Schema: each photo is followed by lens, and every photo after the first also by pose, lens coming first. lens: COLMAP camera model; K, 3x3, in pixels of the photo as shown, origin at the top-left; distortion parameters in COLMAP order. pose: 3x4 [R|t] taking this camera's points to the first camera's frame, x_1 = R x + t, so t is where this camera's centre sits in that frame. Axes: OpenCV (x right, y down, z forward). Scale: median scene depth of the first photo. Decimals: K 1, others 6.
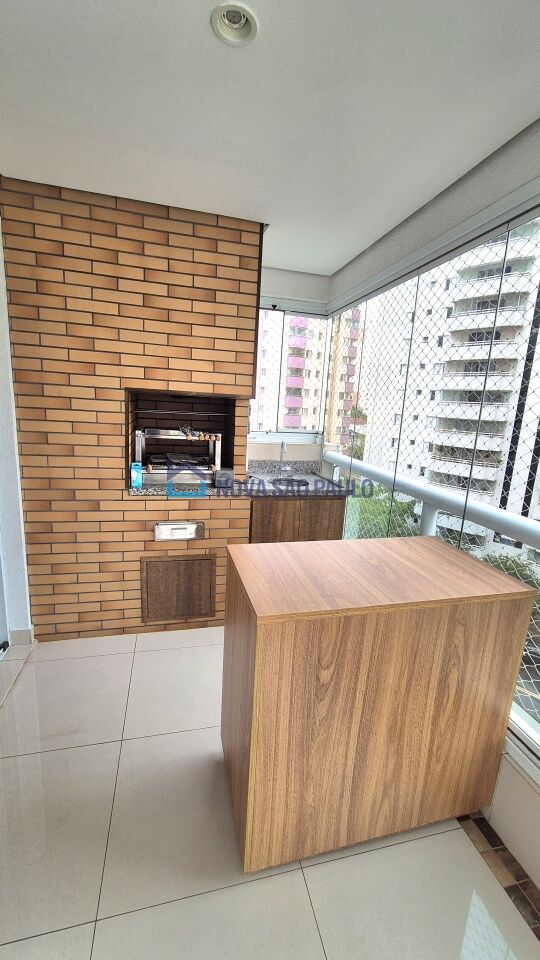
lens RADIAL K [[391.2, 0, 273.6], [0, 391.2, 482.8], [0, 0, 1]] dist [0.004845, 0.000224]
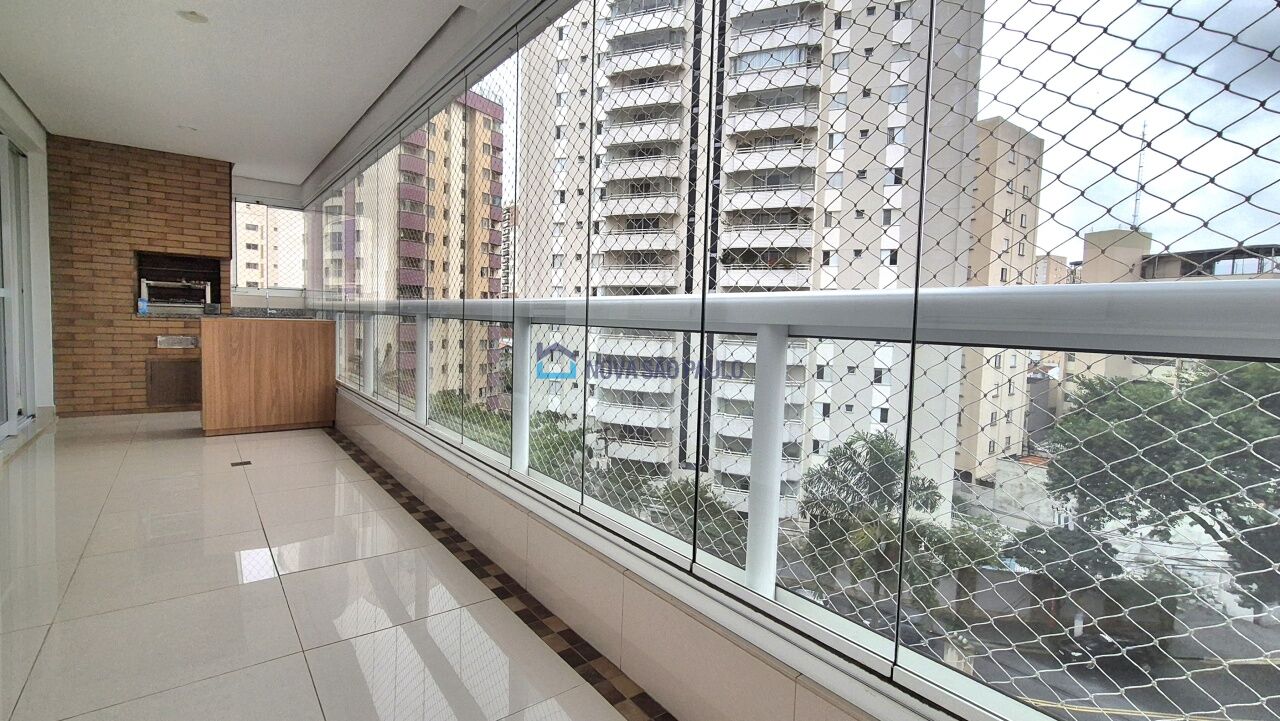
lens RADIAL K [[583.1, 0, 642.3], [0, 583.1, 352.2], [0, 0, 1]] dist [0.004438, 0.000183]
pose [[0.918829, -0.049465, 0.391544, 0.555865], [0.099415, 0.989131, -0.108335, 0.611172], [-0.381930, 0.138466, 0.913760, -1.855163]]
